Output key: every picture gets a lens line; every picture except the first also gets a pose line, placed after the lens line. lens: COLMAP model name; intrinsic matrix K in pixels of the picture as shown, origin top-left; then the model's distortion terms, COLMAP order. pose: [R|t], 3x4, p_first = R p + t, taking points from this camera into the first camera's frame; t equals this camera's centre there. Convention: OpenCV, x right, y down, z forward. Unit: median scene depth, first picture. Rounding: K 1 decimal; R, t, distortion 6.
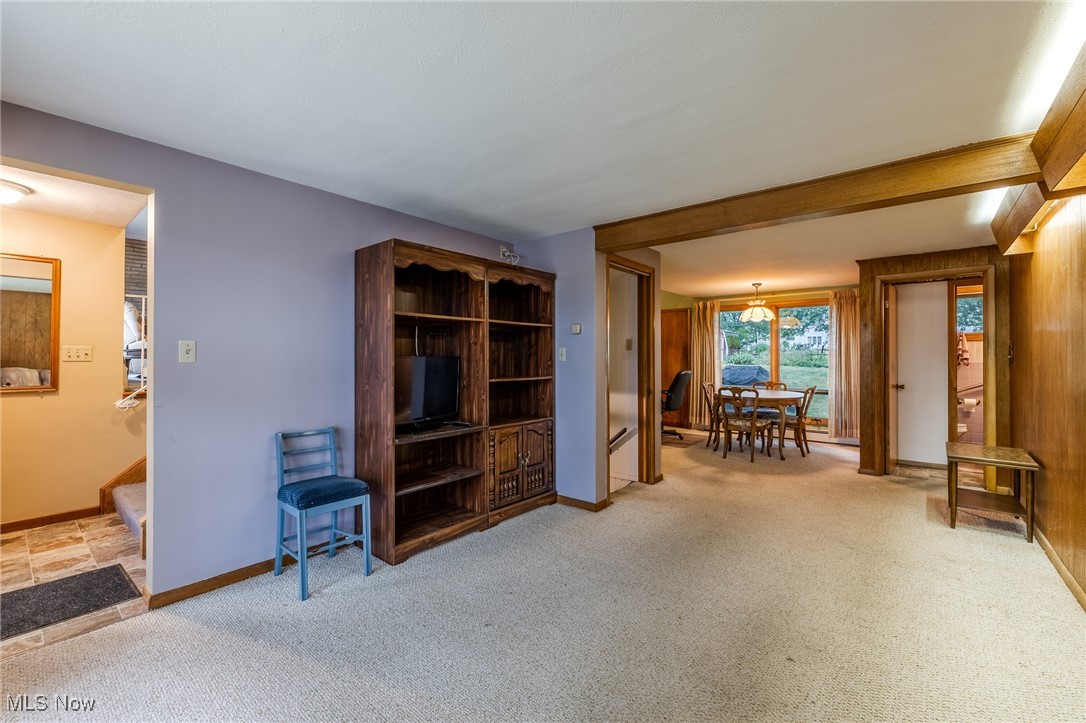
lens RADIAL K [[453.2, 0, 538.1], [0, 453.2, 355.6], [0, 0, 1]] dist [0.000772, 0.000259]
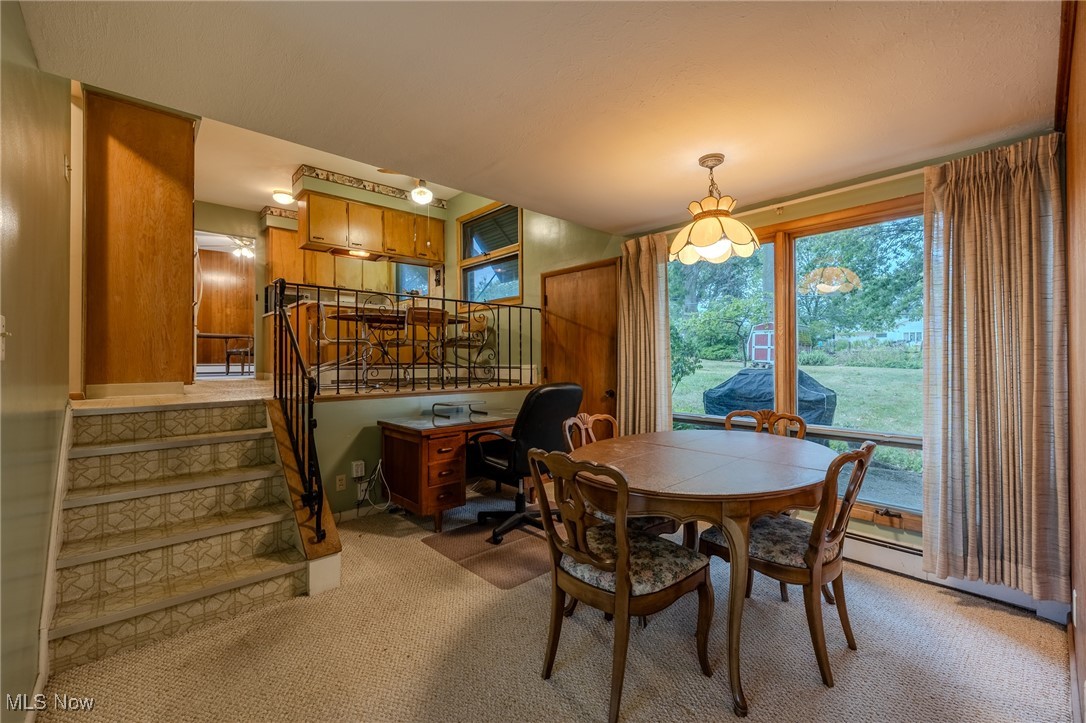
lens RADIAL K [[453.2, 0, 537.5], [0, 453.2, 356.4], [0, 0, 1]] dist [0.000772, 0.000259]
pose [[0.989426, -0.005578, -0.144933, 0.386681], [0.005582, 0.999984, -0.000378, 0.006262], [0.144933, -0.000435, 0.989441, 0.593267]]
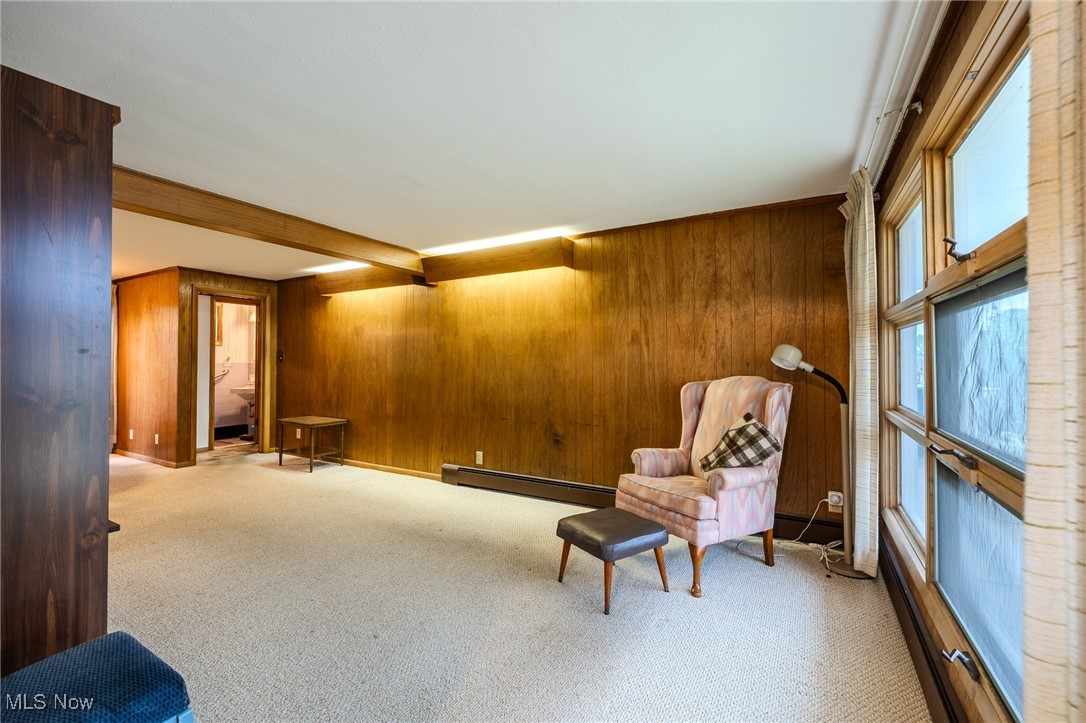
lens RADIAL K [[453.2, 0, 542.3], [0, 453.2, 359.1], [0, 0, 1]] dist [0.000772, 0.000259]
pose [[-0.174936, 0.003486, 0.984574, -0.355660], [-0.009300, 0.999943, -0.005193, 0.002552], [-0.984536, -0.010065, -0.174894, 0.261486]]
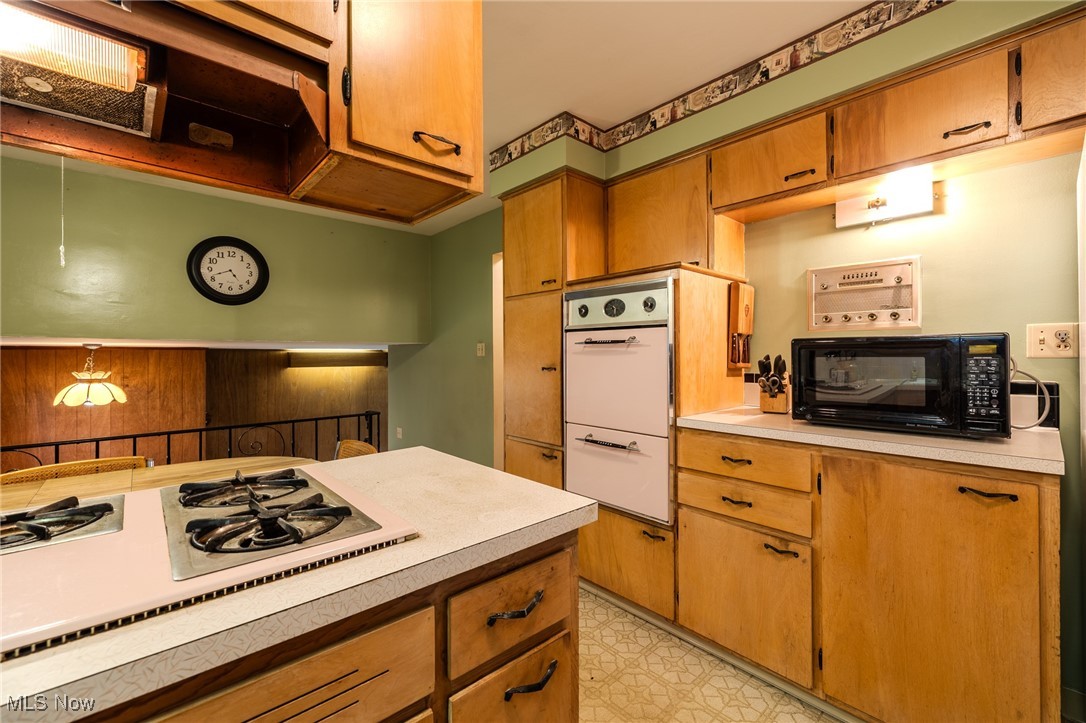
lens RADIAL K [[453.2, 0, 544.4], [0, 453.2, 357.6], [0, 0, 1]] dist [0.000772, 0.000259]
pose [[-0.991820, 0.000181, 0.127647, -0.208360], [-0.000504, 0.999986, -0.005331, -0.135222], [-0.127646, -0.005352, -0.991805, 1.506955]]
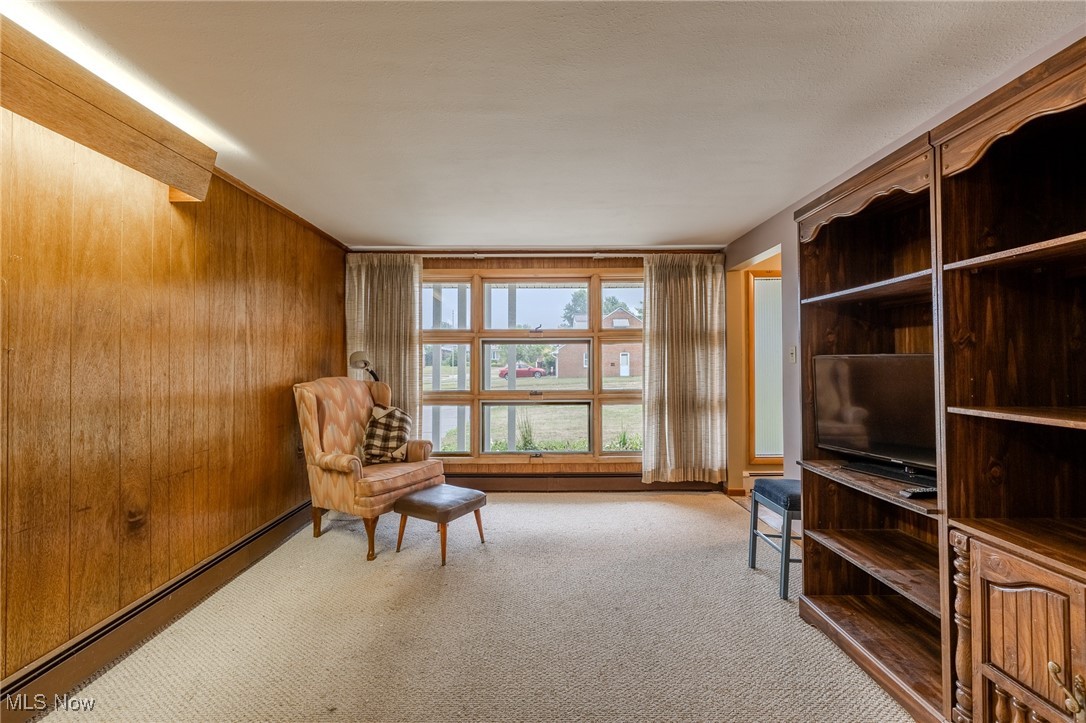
lens RADIAL K [[453.2, 0, 538.8], [0, 453.2, 358.5], [0, 0, 1]] dist [0.000772, 0.000259]
pose [[-0.762112, -0.001005, -0.647444, 0.232718], [0.011580, 0.999818, -0.015183, 0.004714], [0.647341, -0.019069, -0.761962, 0.548342]]
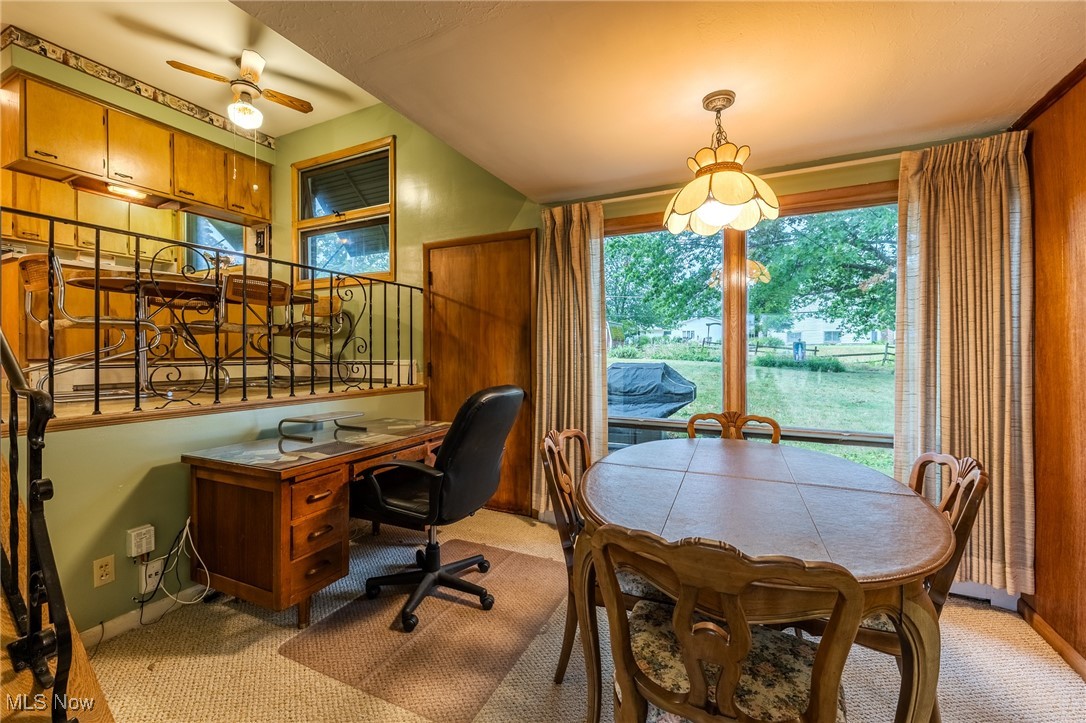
lens RADIAL K [[453.2, 0, 536.8], [0, 453.2, 351.9], [0, 0, 1]] dist [0.000772, 0.000259]
pose [[0.972183, -0.002117, 0.234213, 0.291093], [0.000715, 0.999981, 0.006071, 0.006177], [-0.234222, -0.005735, 0.972166, 0.725155]]
